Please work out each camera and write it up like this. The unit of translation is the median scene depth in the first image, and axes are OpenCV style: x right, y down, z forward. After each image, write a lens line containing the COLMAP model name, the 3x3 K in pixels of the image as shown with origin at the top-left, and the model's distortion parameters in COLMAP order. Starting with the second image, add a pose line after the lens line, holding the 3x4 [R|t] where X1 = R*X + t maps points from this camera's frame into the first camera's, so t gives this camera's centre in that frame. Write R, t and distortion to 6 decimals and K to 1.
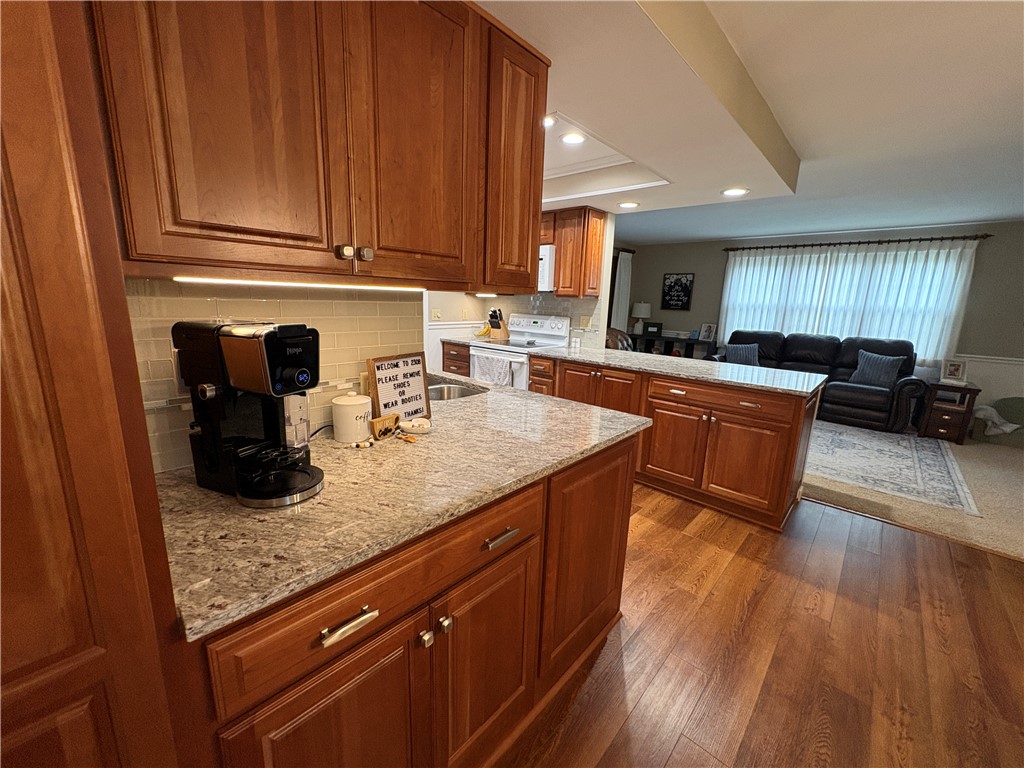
lens RADIAL K [[405.8, 0, 510.7], [0, 405.8, 382.9], [0, 0, 1]] dist [-0.002723, -0.001289]
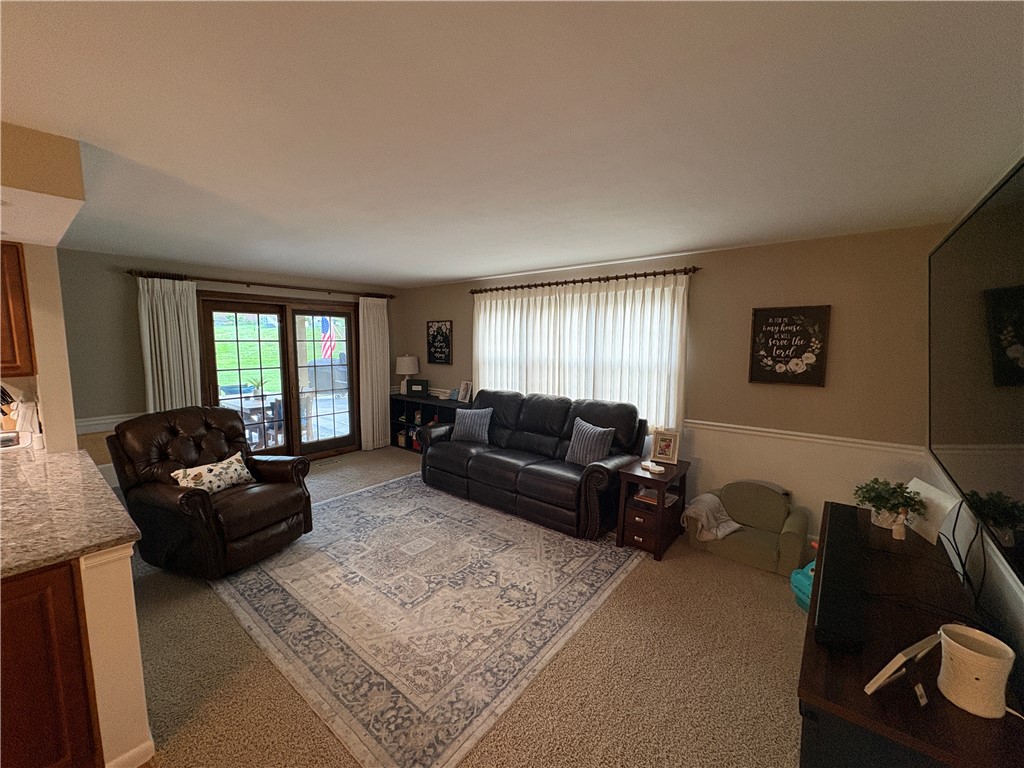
lens RADIAL K [[405.8, 0, 512.2], [0, 405.8, 381.6], [0, 0, 1]] dist [-0.002723, -0.001289]
pose [[0.997495, -0.040789, 0.057789, 0.721824], [0.045979, 0.994740, -0.091534, -0.087828], [-0.053752, 0.093962, 0.994124, 0.247217]]
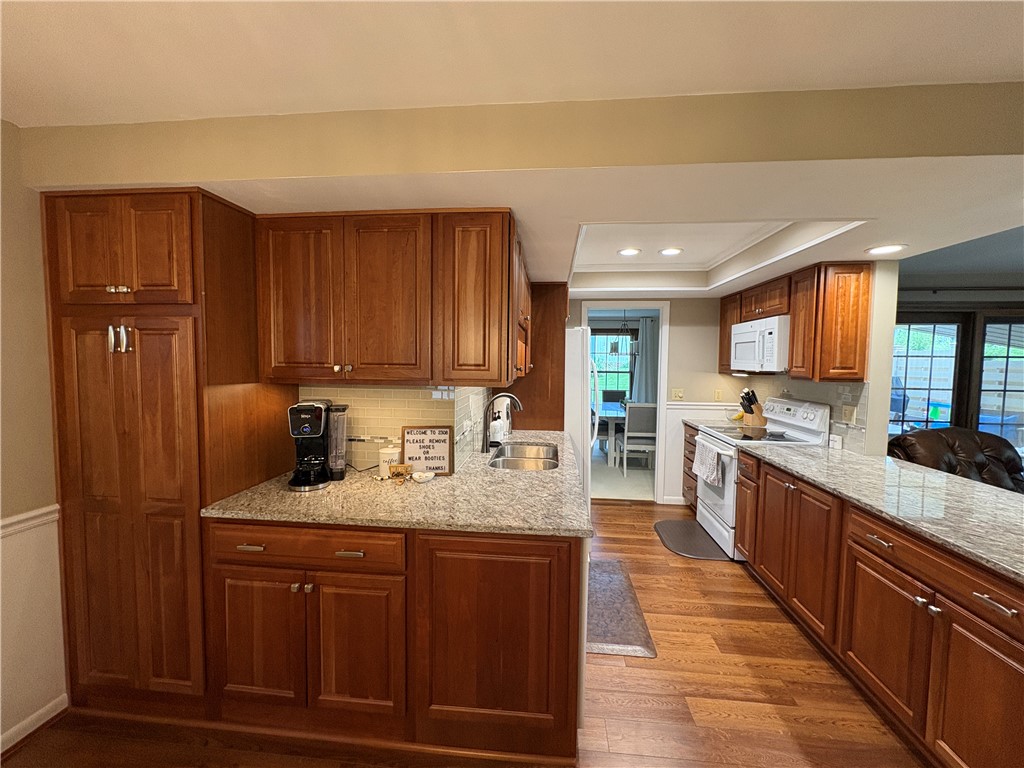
lens RADIAL K [[405.8, 0, 512.6], [0, 405.8, 382.5], [0, 0, 1]] dist [-0.002723, -0.001289]
pose [[0.605066, 0.017976, -0.795972, 0.426830], [-0.154644, 0.983359, -0.095346, -0.051977], [0.781013, 0.180783, 0.597777, 0.131852]]
